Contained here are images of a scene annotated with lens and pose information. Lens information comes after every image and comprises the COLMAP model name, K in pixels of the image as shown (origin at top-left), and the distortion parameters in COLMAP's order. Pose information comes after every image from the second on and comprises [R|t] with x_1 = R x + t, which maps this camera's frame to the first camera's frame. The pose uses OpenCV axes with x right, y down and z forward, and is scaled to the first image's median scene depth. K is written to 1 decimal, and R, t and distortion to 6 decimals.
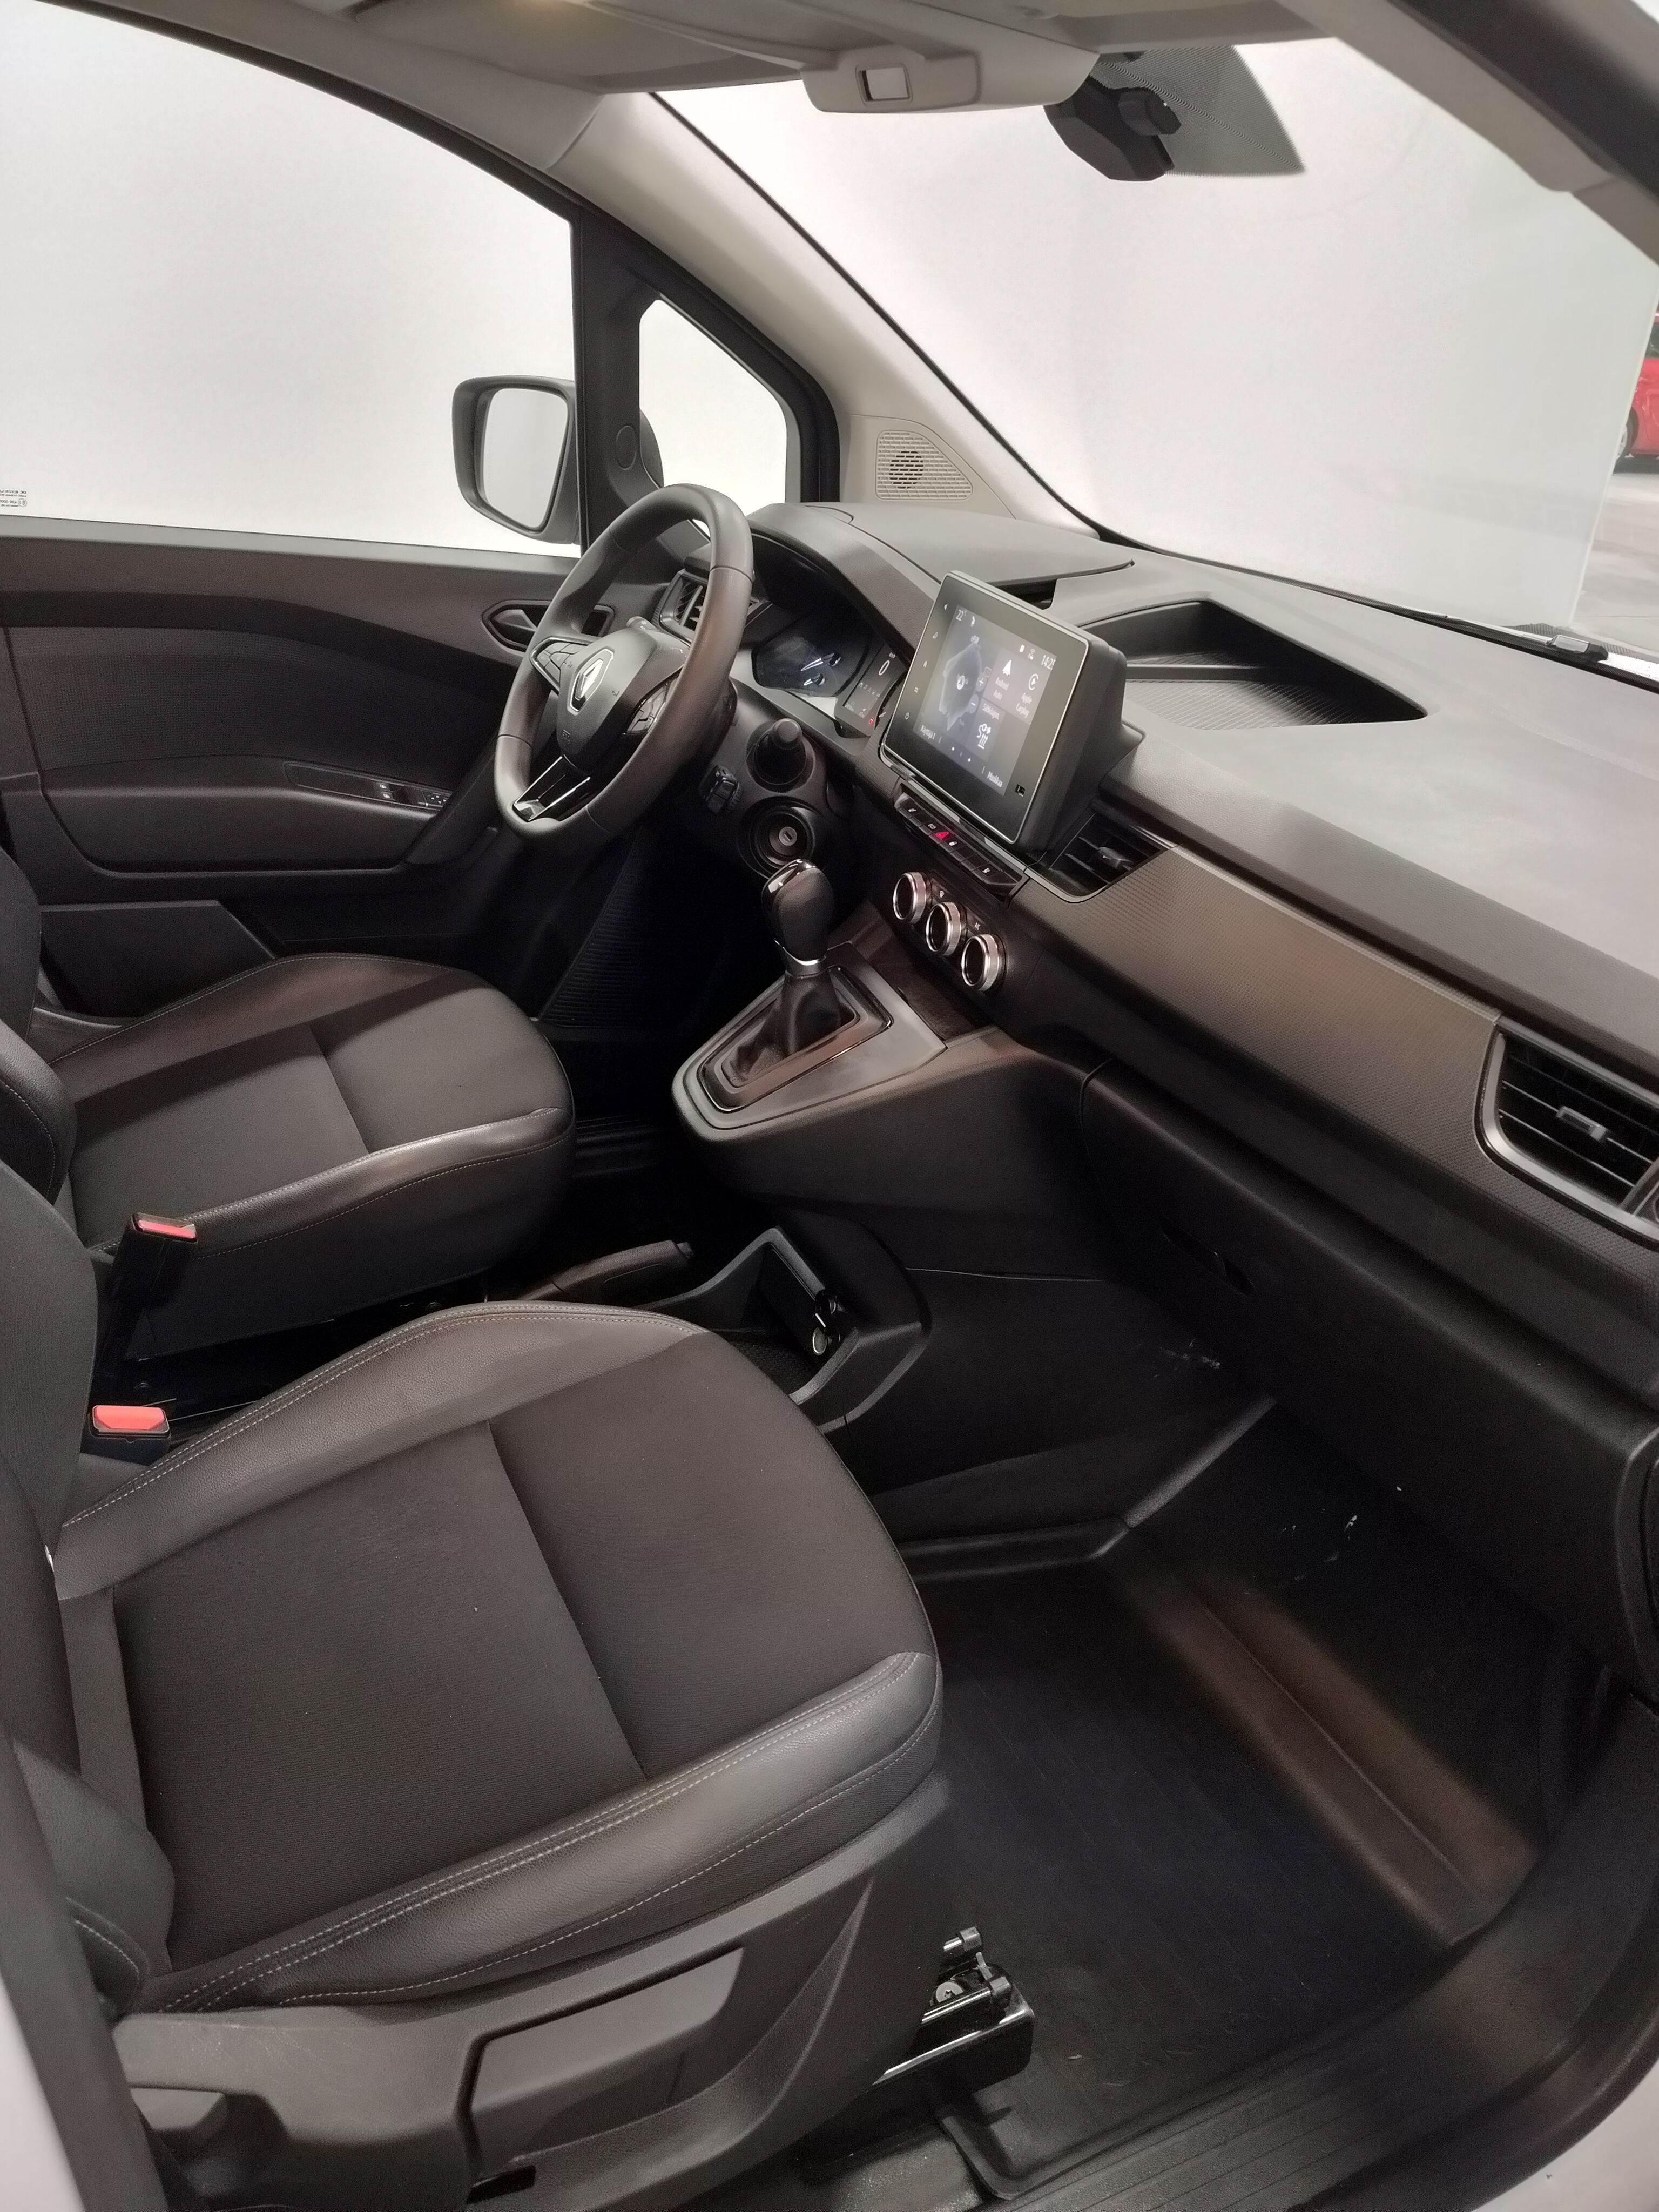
lens RADIAL K [[1653.4, 0, 829.5], [0, 1653.4, 1106.0], [0, 0, 1]] dist [0.052897, -0.112913]
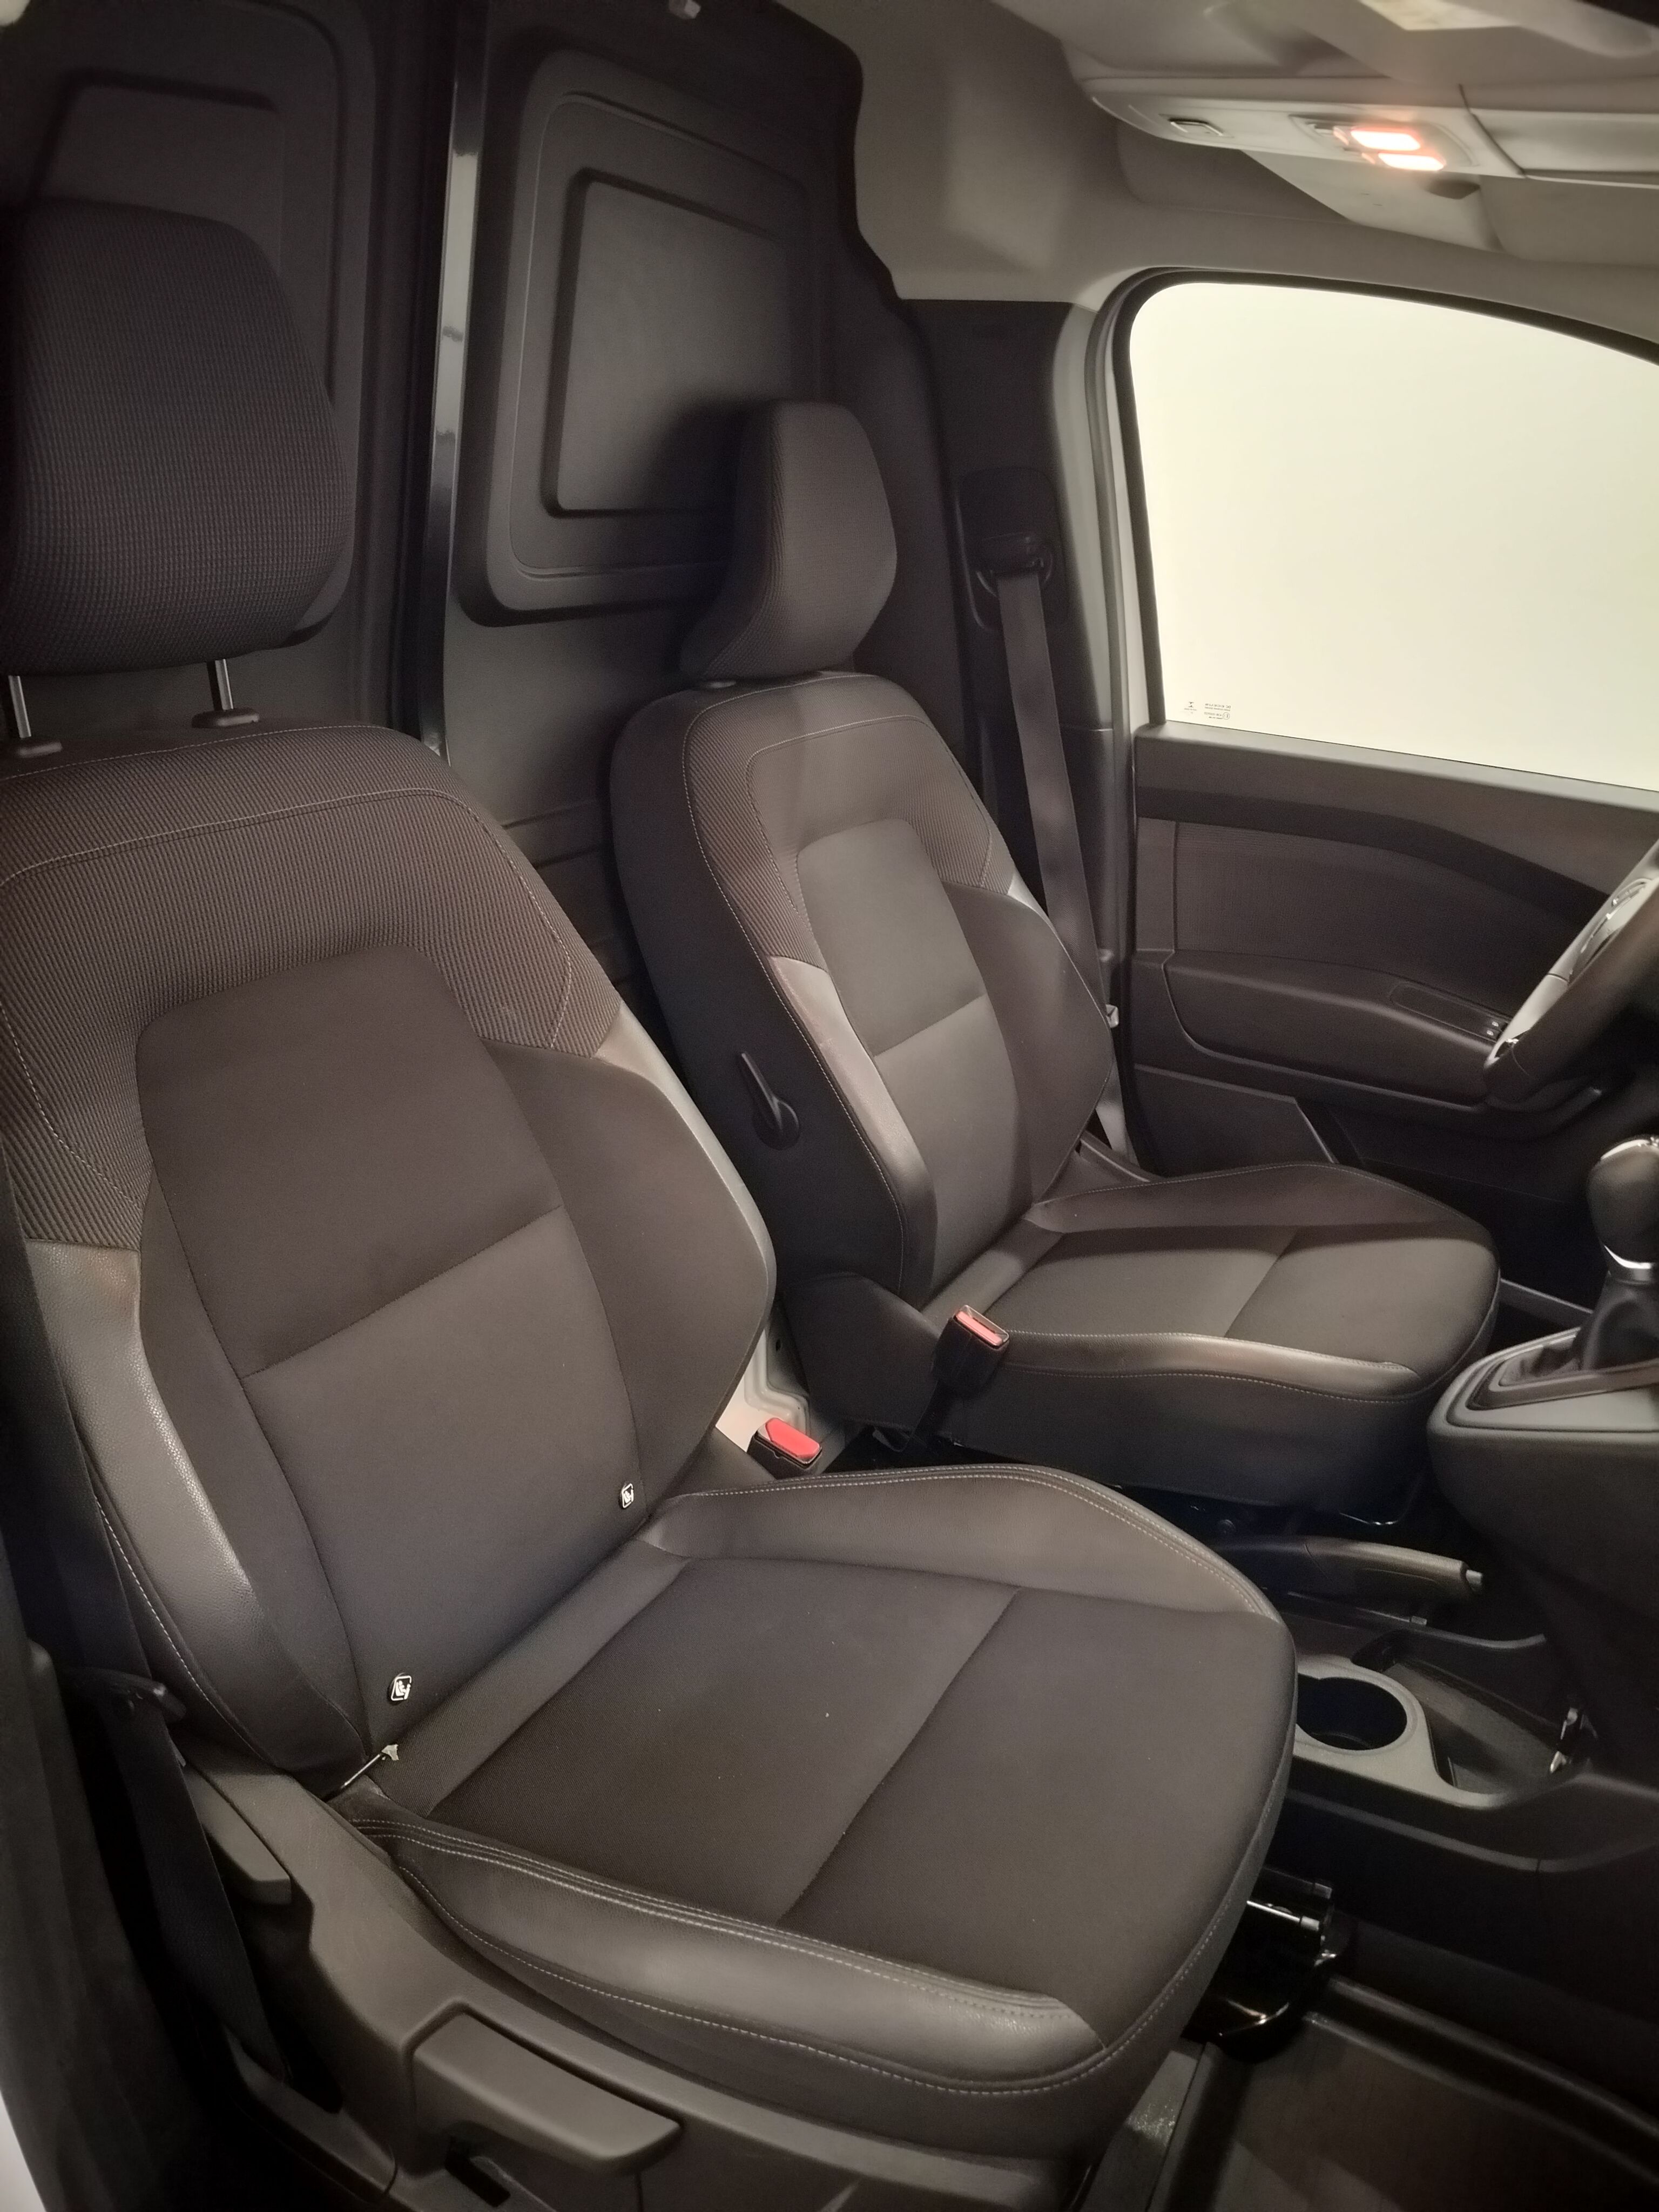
lens RADIAL K [[1653.4, 0, 829.5], [0, 1653.4, 1106.0], [0, 0, 1]] dist [0.052897, -0.112913]
pose [[0.589738, 0.207483, -0.780487, 0.294078], [-0.336505, 0.941674, -0.003931, -0.021204], [0.734148, 0.264955, 0.625160, 0.172868]]
